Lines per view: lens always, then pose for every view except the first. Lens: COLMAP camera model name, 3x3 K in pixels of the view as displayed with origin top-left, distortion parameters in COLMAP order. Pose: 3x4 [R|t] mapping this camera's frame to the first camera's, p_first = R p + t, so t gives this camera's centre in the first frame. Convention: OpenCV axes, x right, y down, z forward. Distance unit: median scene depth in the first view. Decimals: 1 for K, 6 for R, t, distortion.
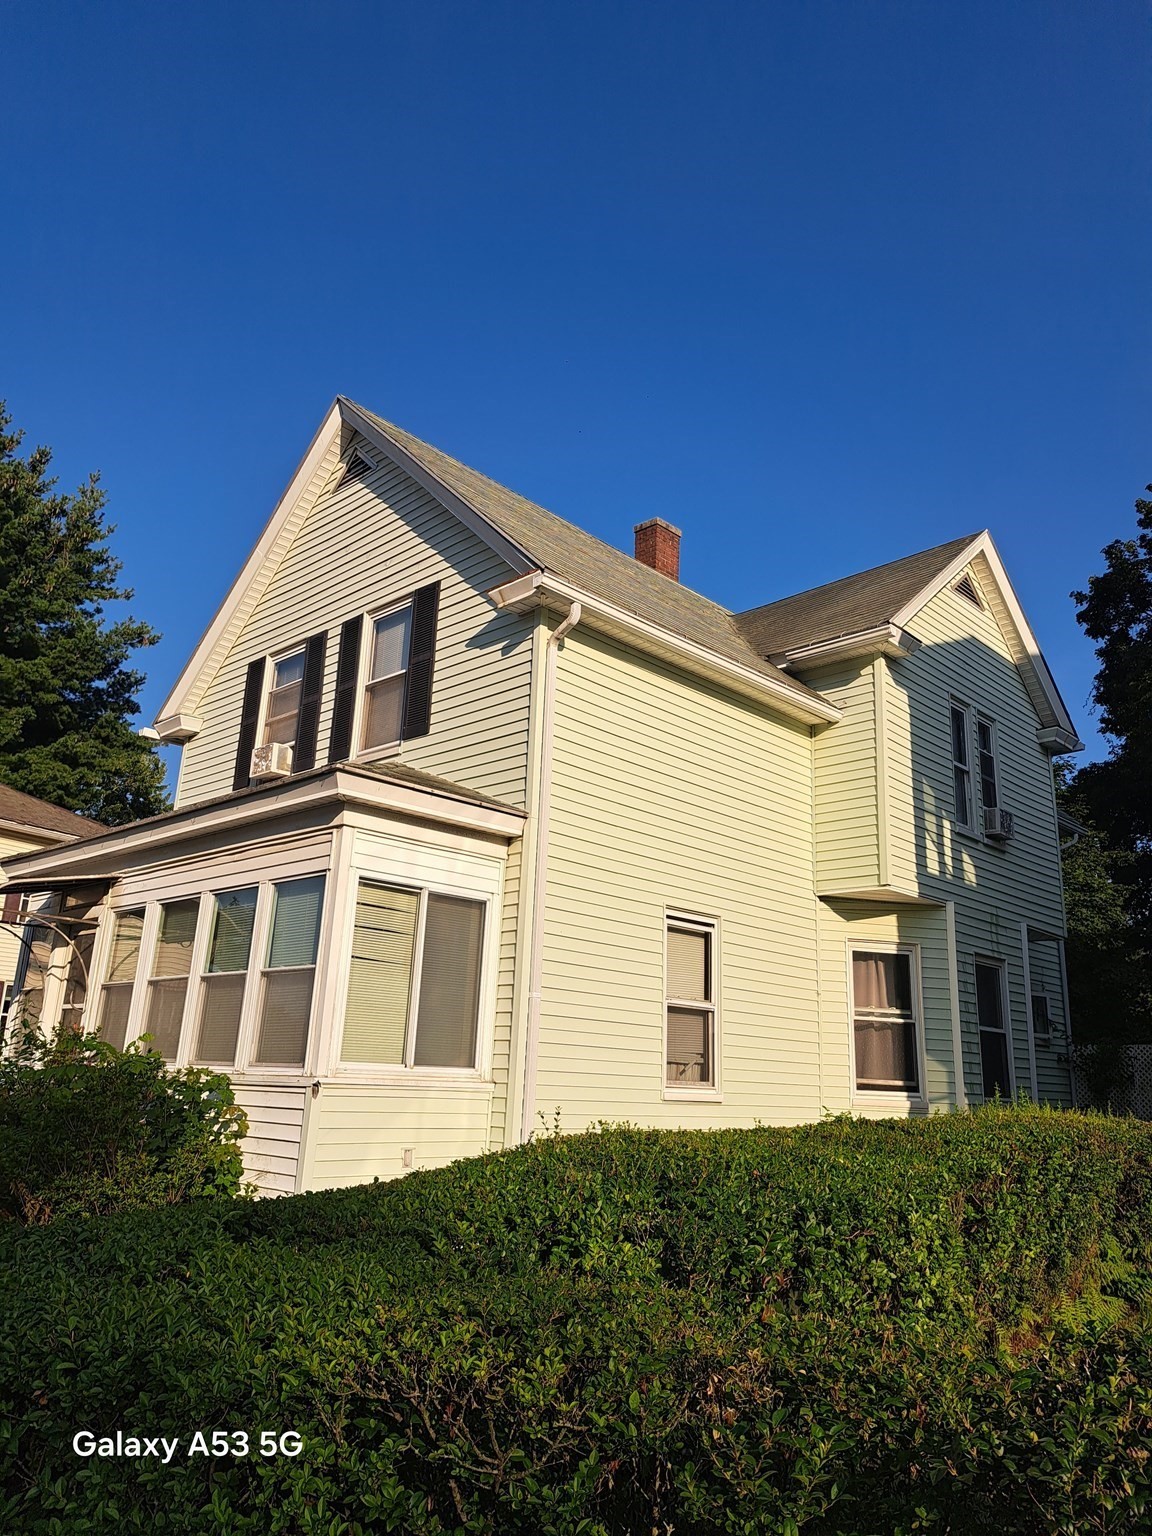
lens RADIAL K [[1103.1, 0, 576.2], [0, 1103.1, 757.9], [0, 0, 1]] dist [0.057218, -0.055768]
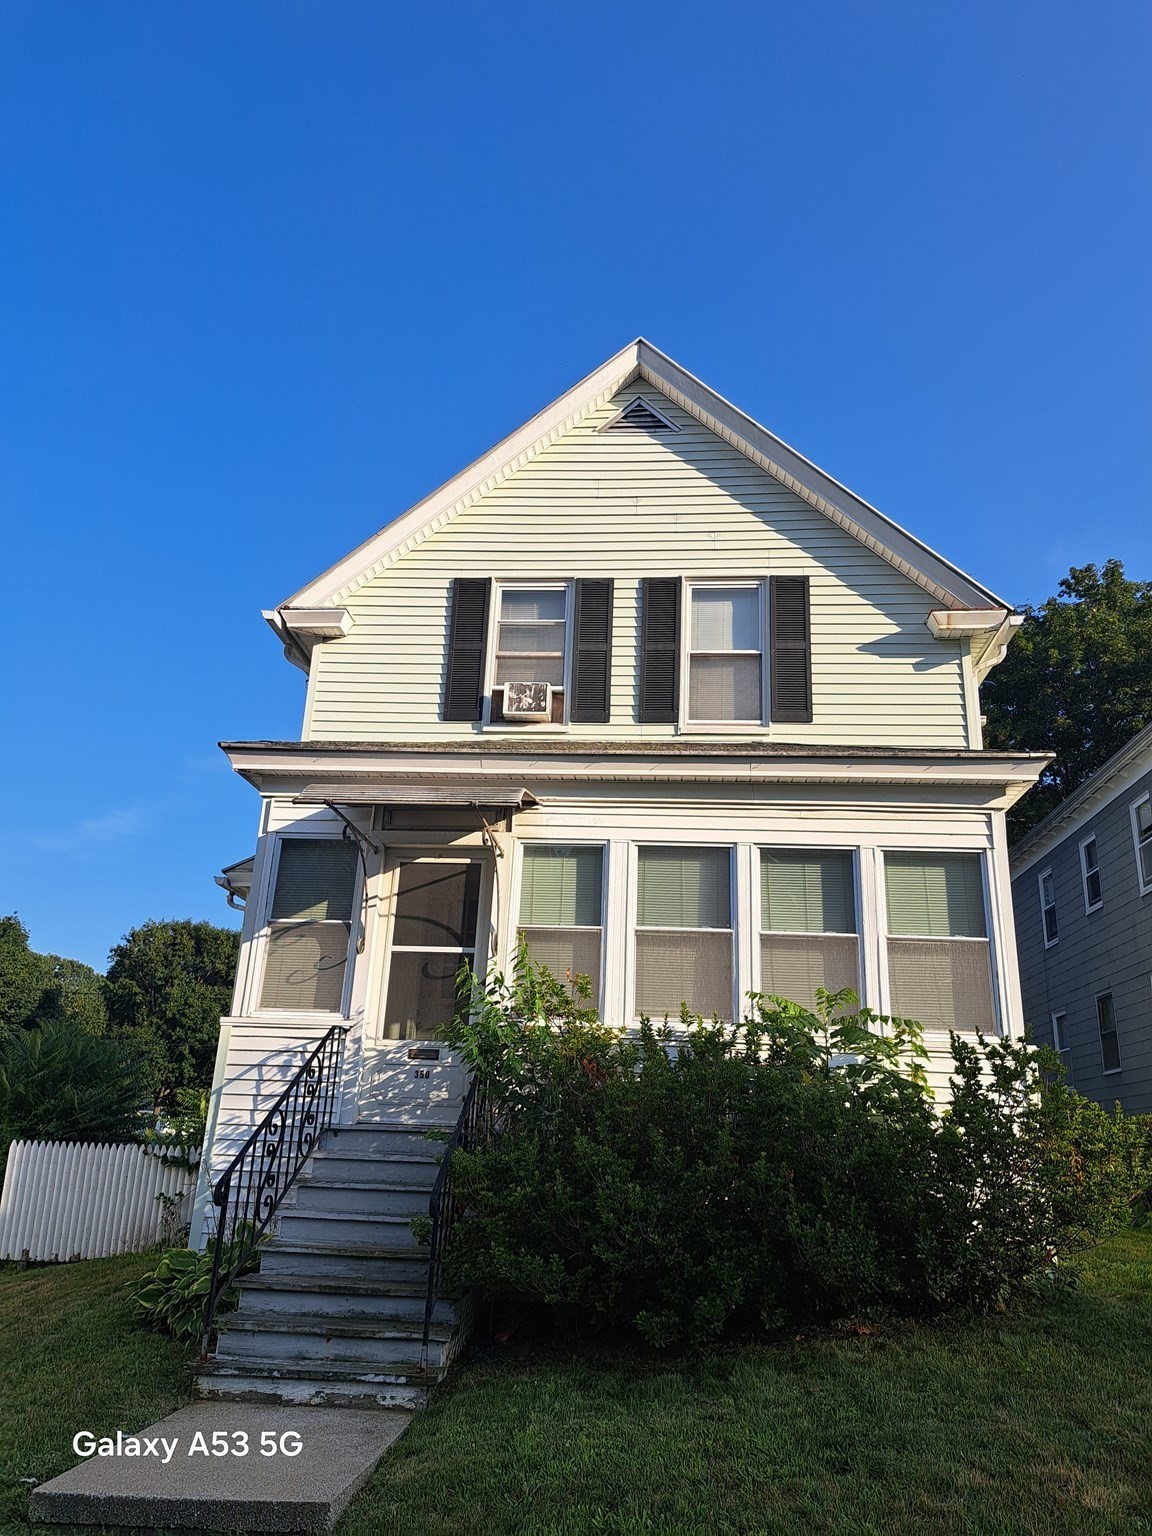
lens RADIAL K [[1103.1, 0, 575.6], [0, 1103.1, 778.3], [0, 0, 1]] dist [0.057218, -0.055768]
pose [[0.774239, 0.193323, 0.602644, -0.872562], [-0.184778, 0.979766, -0.076909, 0.141201], [-0.605319, -0.051810, 0.794295, 0.309708]]
